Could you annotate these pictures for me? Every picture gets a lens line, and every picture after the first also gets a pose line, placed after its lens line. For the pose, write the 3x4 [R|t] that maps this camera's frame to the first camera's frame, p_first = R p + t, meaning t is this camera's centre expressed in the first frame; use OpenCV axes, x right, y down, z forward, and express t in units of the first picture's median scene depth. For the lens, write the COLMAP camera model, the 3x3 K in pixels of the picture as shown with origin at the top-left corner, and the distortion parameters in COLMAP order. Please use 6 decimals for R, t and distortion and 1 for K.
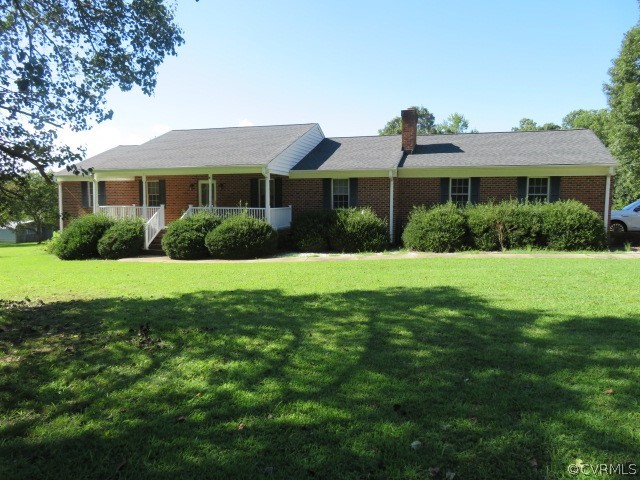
lens RADIAL K [[460.2, 0, 320.0], [0, 460.2, 240.0], [0, 0, 1]] dist [-0.004490, -0.001195]
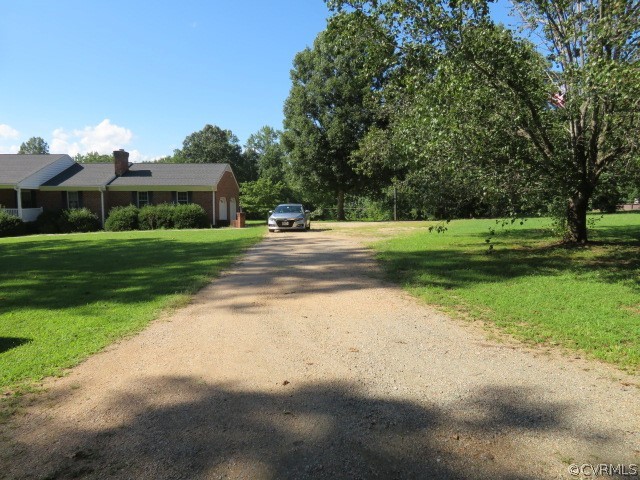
lens RADIAL K [[460.2, 0, 320.0], [0, 460.2, 240.0], [0, 0, 1]] dist [-0.004490, -0.001195]
pose [[0.956961, -0.026605, 0.288996, 0.455096], [0.025554, 0.999646, 0.007410, 0.062642], [-0.289091, 0.000294, 0.957302, -0.956615]]
